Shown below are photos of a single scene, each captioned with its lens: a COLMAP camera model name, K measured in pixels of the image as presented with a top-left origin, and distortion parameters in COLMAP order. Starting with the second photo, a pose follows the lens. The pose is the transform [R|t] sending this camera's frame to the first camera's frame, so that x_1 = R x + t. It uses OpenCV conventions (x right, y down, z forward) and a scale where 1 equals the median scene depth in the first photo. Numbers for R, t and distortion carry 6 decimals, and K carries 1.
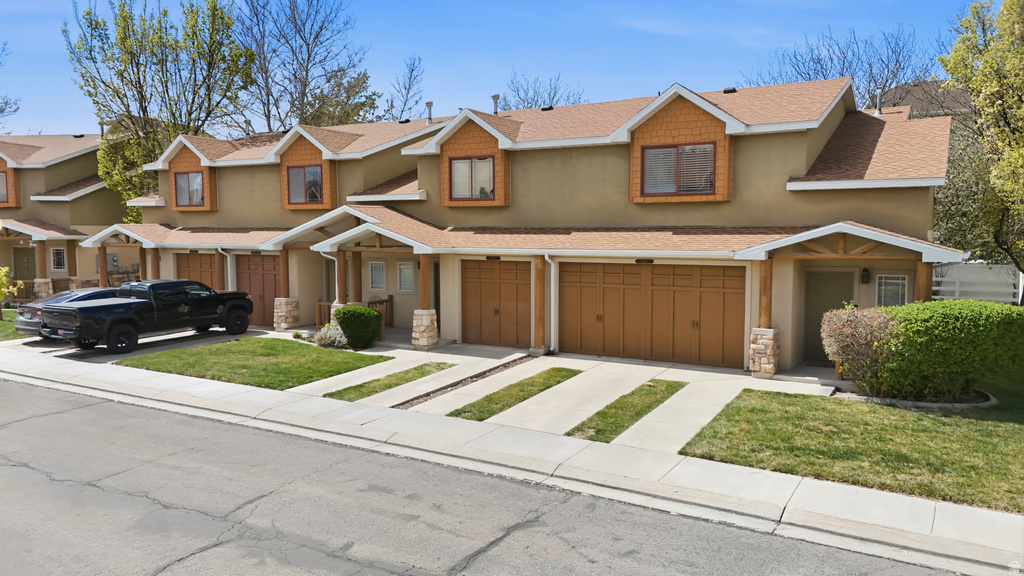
lens RADIAL K [[706.6, 0, 512.0], [0, 706.6, 288.0], [0, 0, 1]] dist [-0.000702, -0.000544]
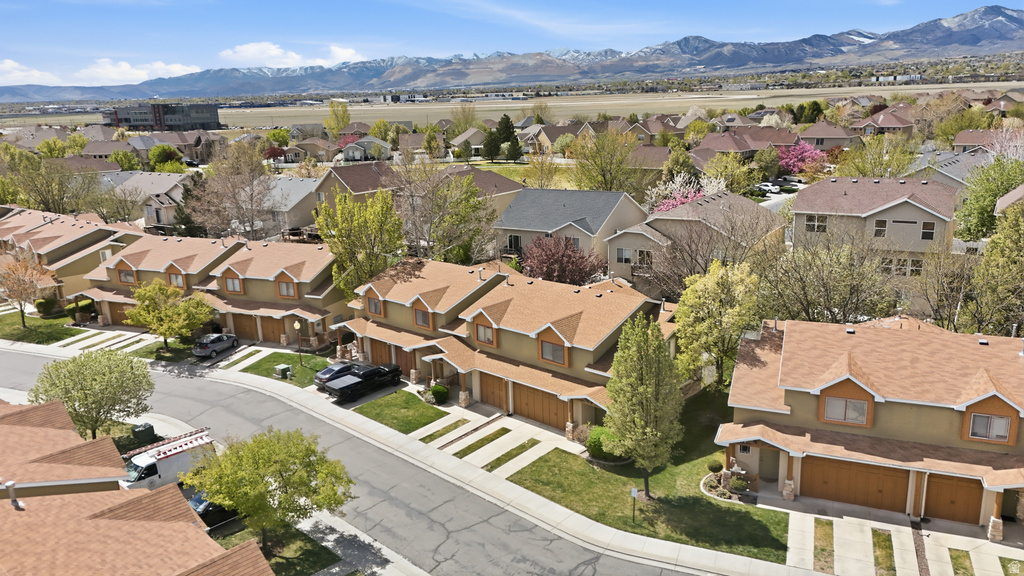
lens RADIAL K [[660.4, 0, 512.0], [0, 660.4, 288.0], [0, 0, 1]] dist [0.000166, -0.000086]
pose [[0.973764, 0.024061, -0.226285, 0.567948], [0.013544, 0.986504, 0.163176, -0.717577], [0.227158, -0.161960, 0.960296, -1.157717]]
